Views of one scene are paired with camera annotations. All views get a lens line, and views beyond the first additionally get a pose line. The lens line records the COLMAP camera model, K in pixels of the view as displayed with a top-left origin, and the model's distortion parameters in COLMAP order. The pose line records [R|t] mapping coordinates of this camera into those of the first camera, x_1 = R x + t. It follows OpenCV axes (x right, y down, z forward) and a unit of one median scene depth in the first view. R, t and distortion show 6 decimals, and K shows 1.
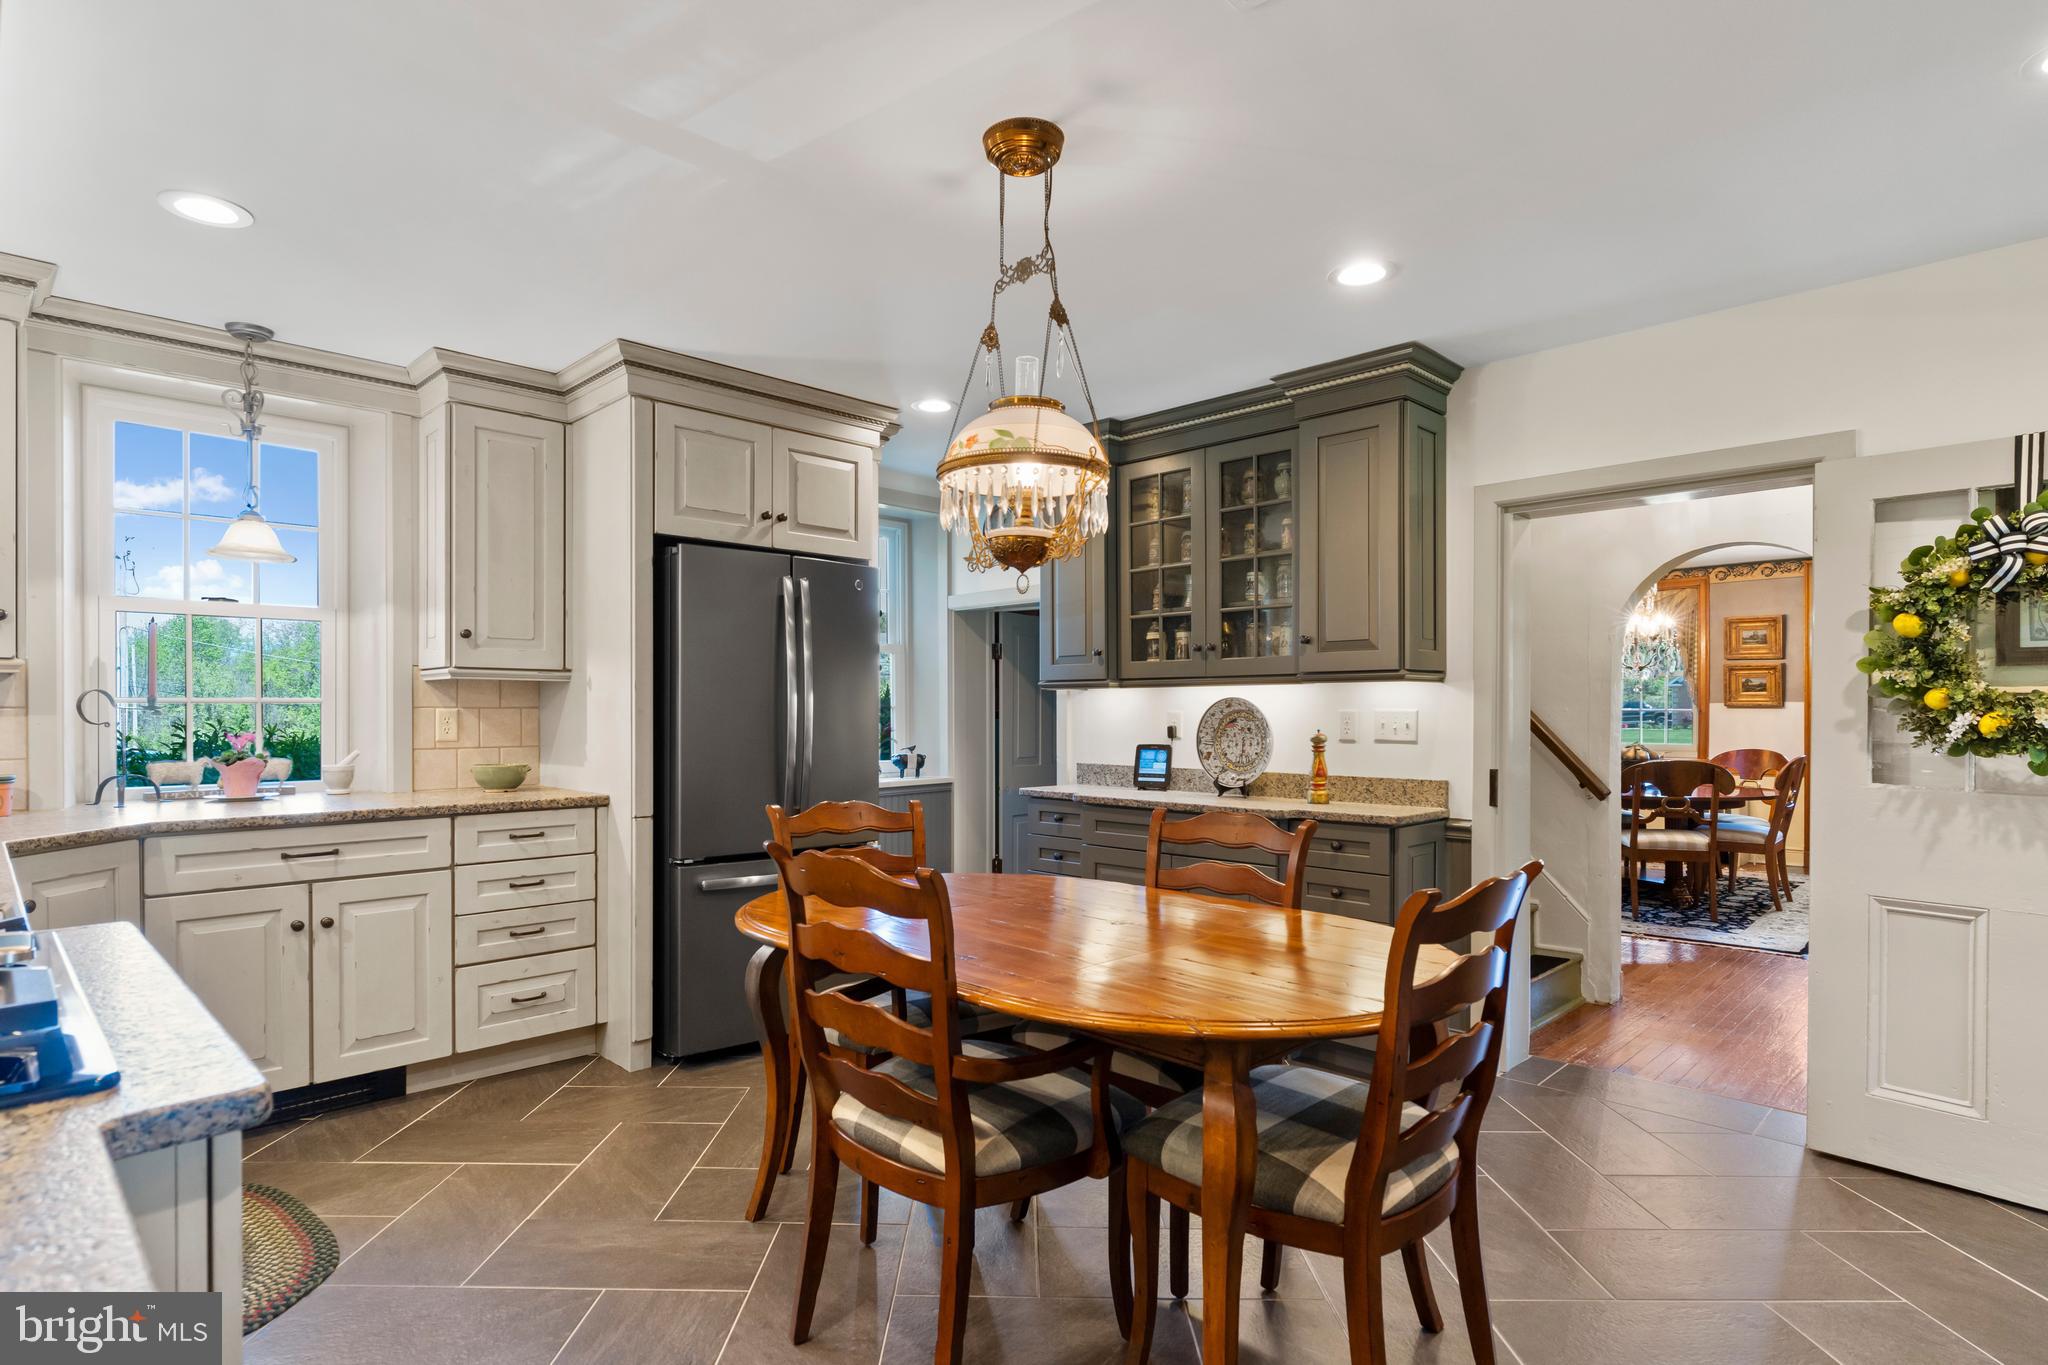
lens RADIAL K [[1071.7, 0, 1027.9], [0, 1071.7, 694.3], [0, 0, 1]] dist [0.001074, 0.002827]
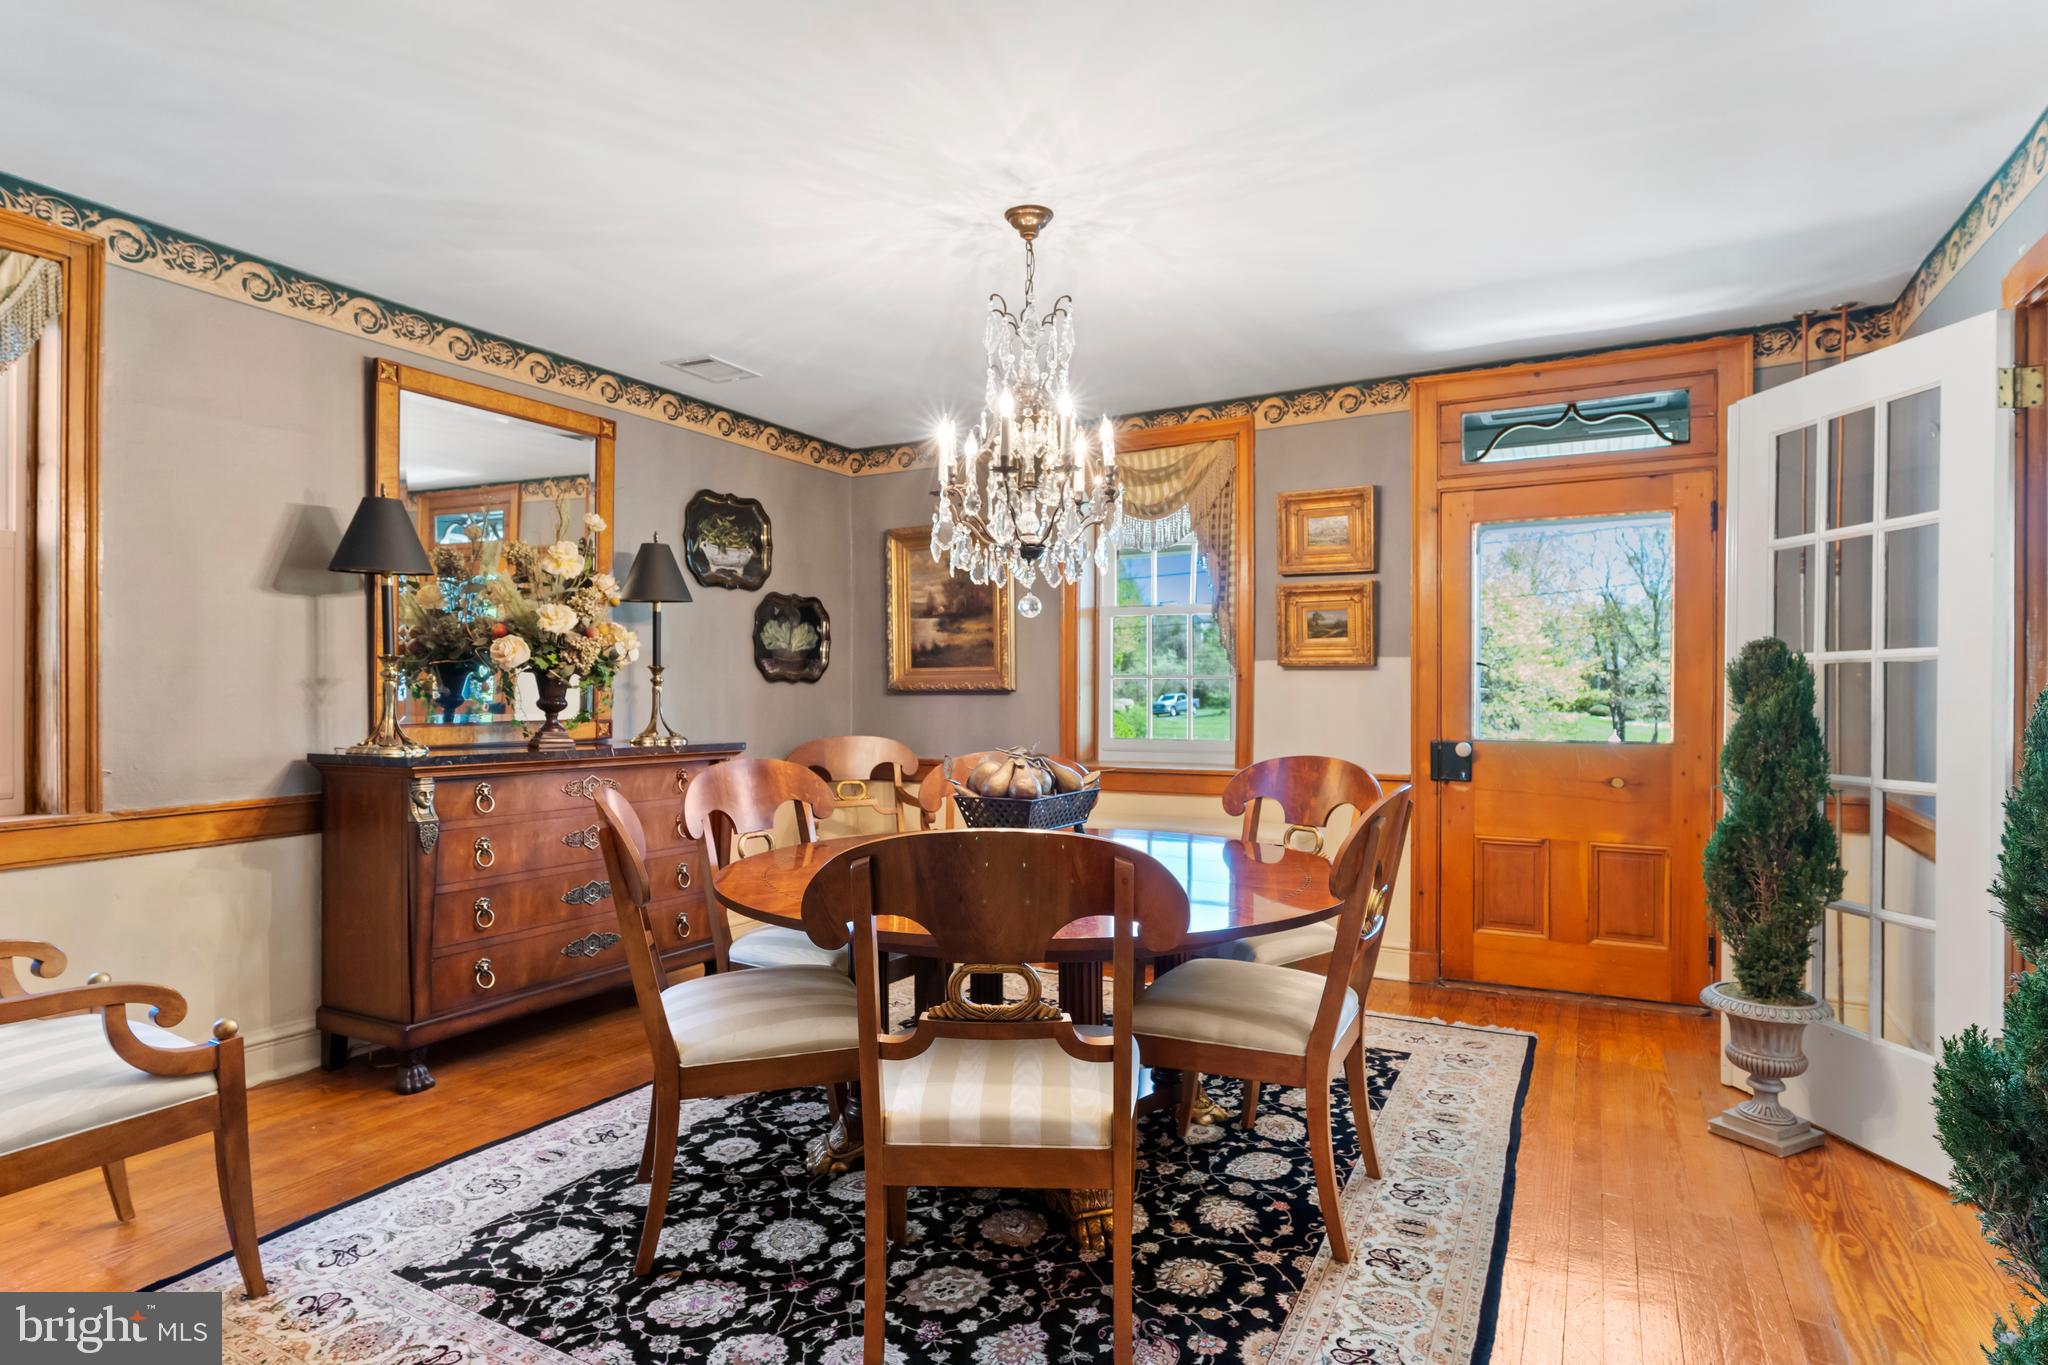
lens RADIAL K [[1071.7, 0, 1026.0], [0, 1071.7, 688.9], [0, 0, 1]] dist [0.001074, 0.002827]
pose [[0.960924, -0.000149, 0.276814, 0.396008], [-0.001257, 0.999987, 0.004901, 0.019872], [-0.276811, -0.005058, 0.960911, 0.546278]]
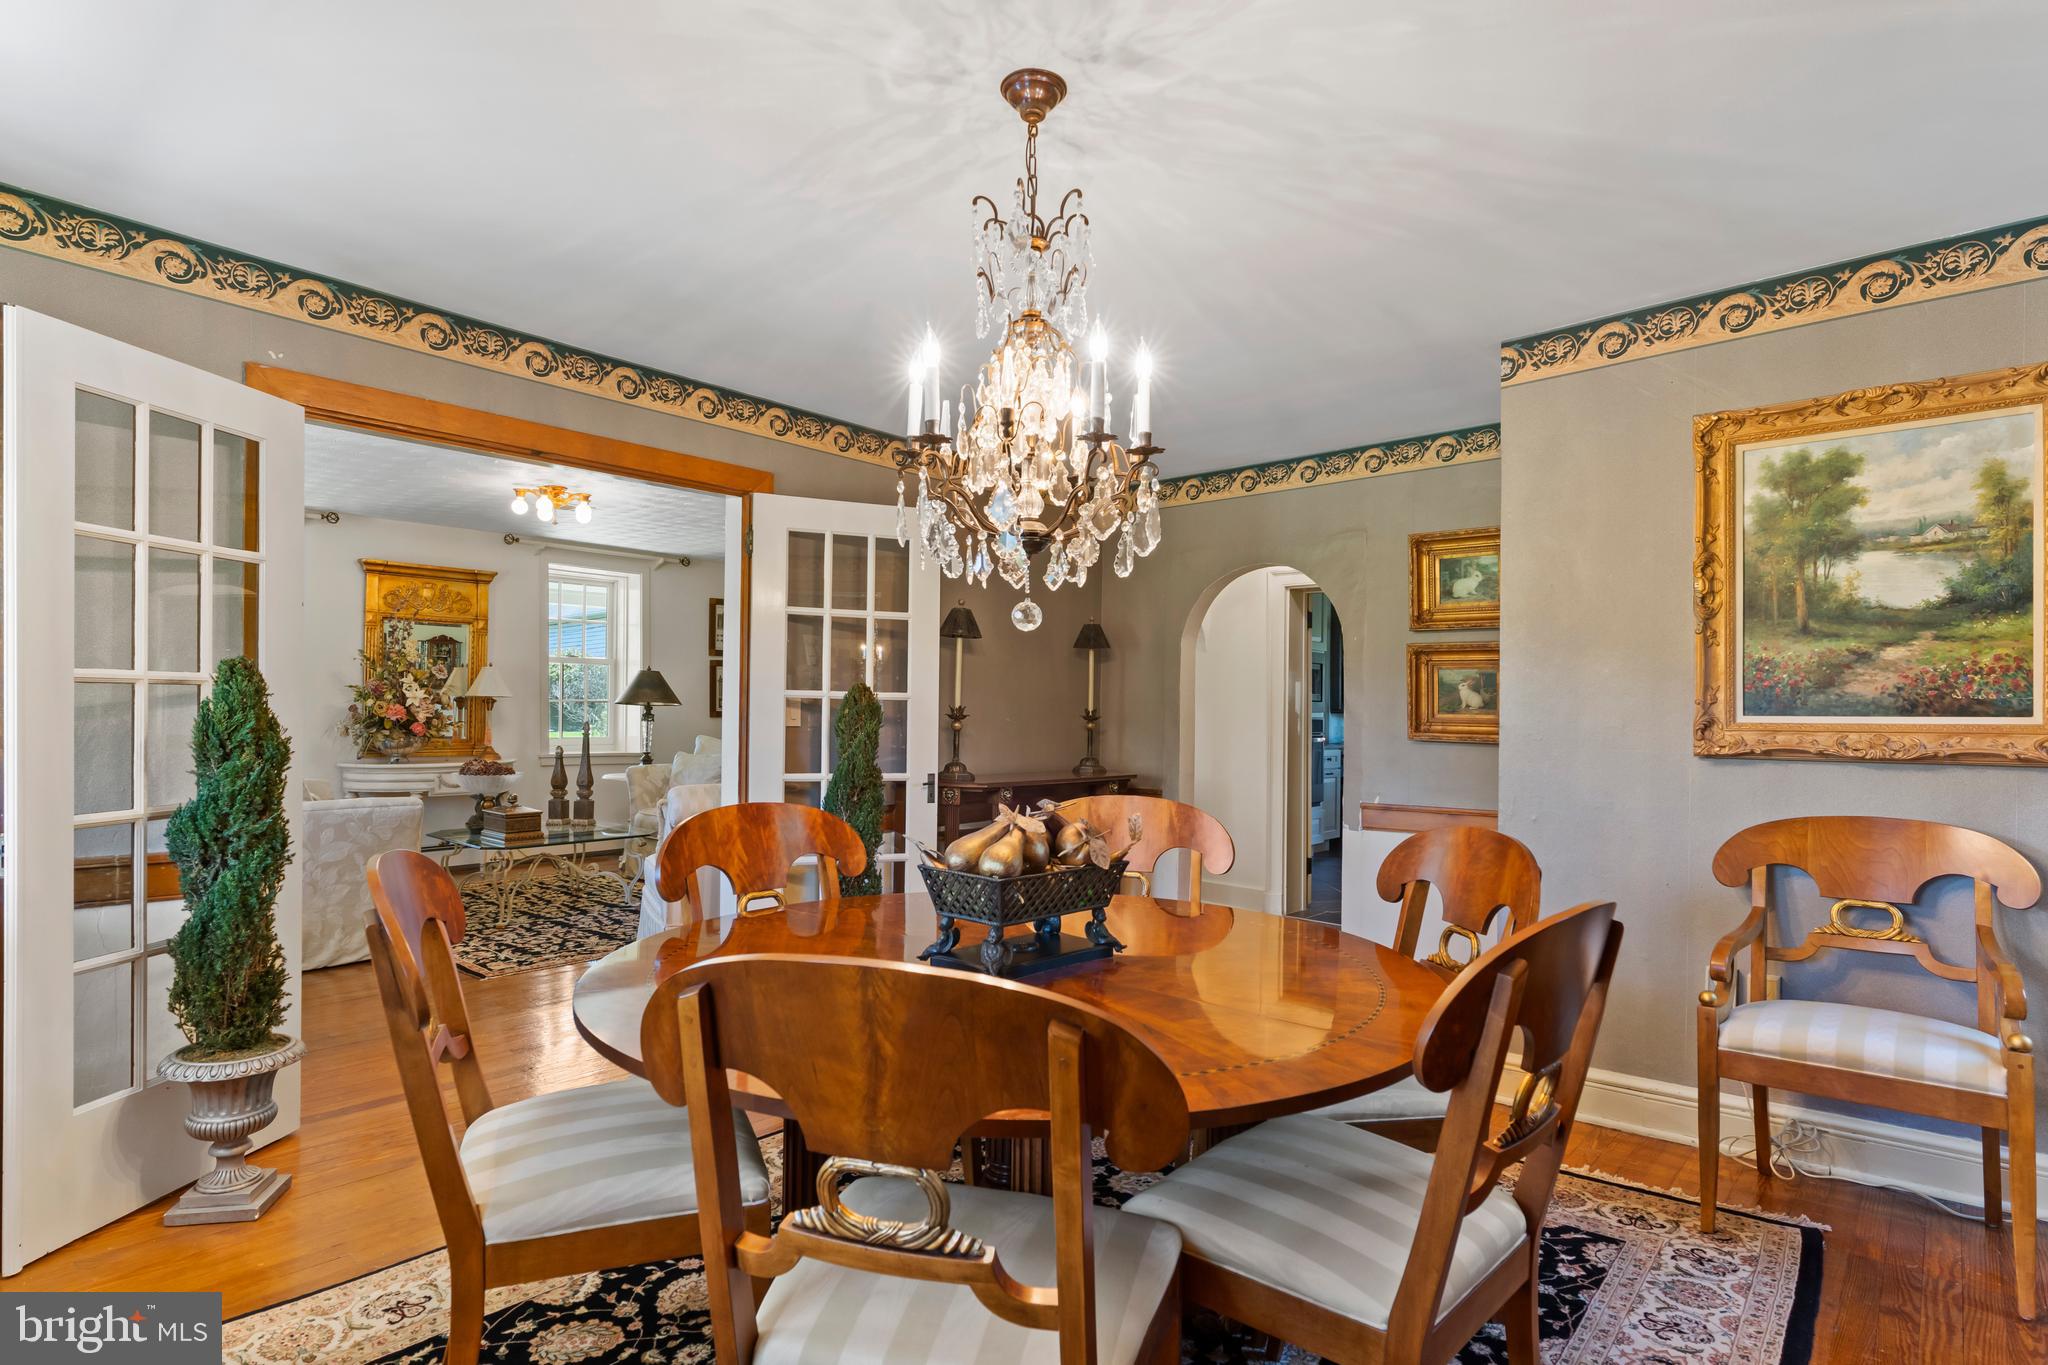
lens RADIAL K [[1071.7, 0, 1019.5], [0, 1071.7, 701.1], [0, 0, 1]] dist [0.001074, 0.002827]
pose [[0.997125, 0.000787, 0.075767, 0.558237], [0.000203, 0.999915, -0.013057, 0.020945], [-0.075771, 0.013034, 0.997040, 0.713692]]
